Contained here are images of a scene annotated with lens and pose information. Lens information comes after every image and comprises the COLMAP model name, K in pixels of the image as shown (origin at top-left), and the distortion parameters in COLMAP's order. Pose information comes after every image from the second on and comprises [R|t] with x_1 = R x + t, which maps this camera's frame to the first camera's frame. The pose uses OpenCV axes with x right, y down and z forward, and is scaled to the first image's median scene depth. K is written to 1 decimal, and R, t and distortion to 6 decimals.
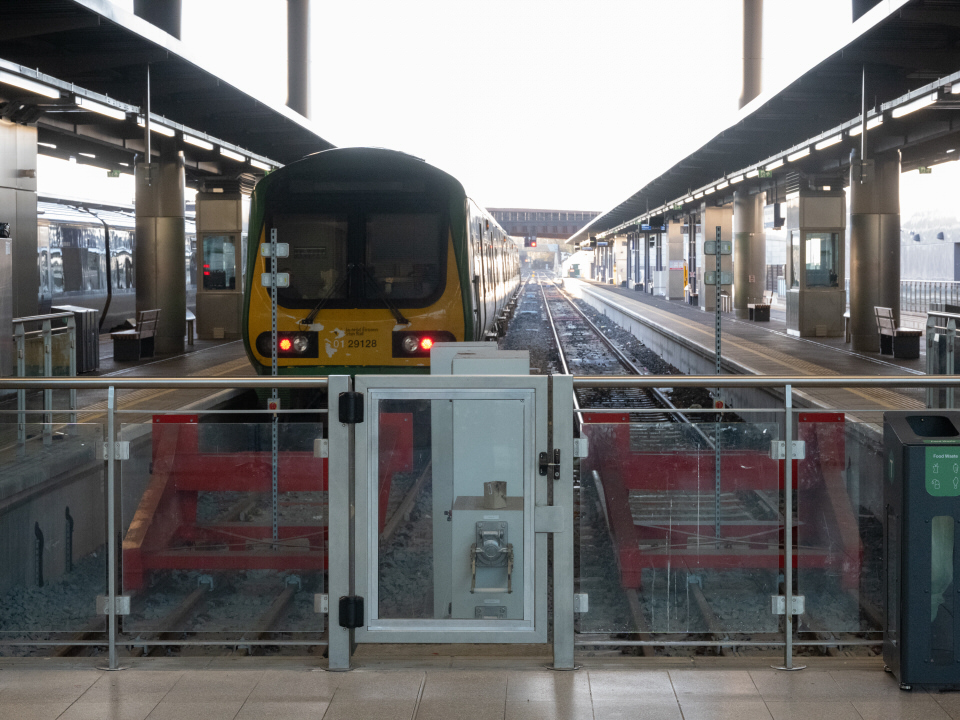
lens RADIAL K [[2102.9, 0, 480.0], [0, 2102.9, 360.0], [0, 0, 1]] dist [0.031482, -0.361774]
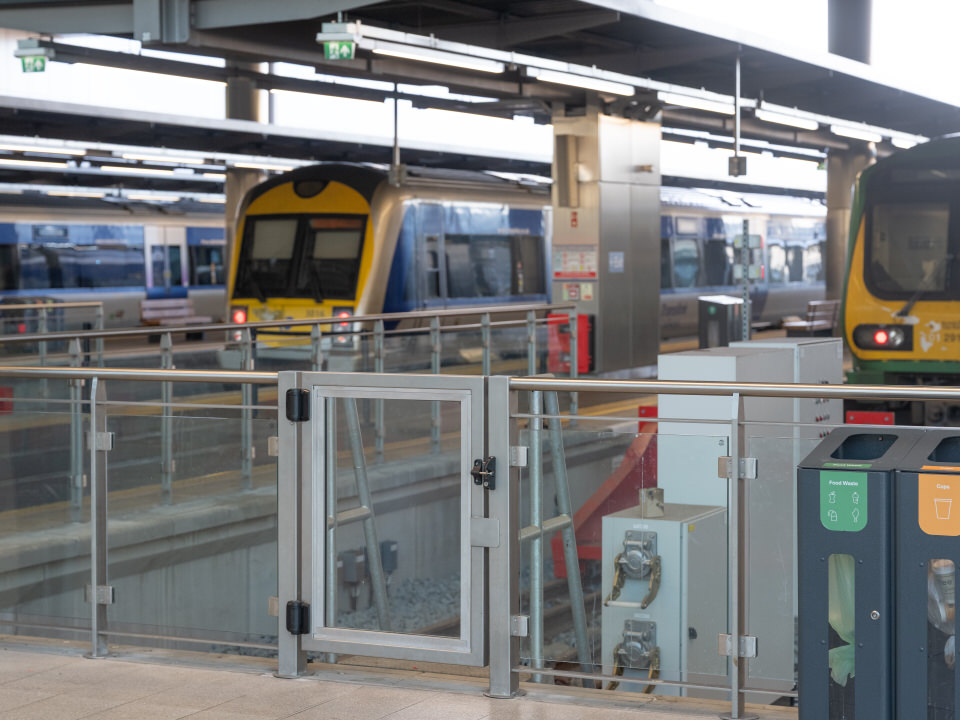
lens RADIAL K [[2022.8, 0, 480.0], [0, 2022.8, 360.0], [0, 0, 1]] dist [-0.002930, -0.061390]
pose [[0.911690, 0.018530, -0.410460, 0.388331], [-0.016174, 0.999827, 0.009211, -0.007713], [0.410559, -0.001759, 0.911832, 0.191521]]
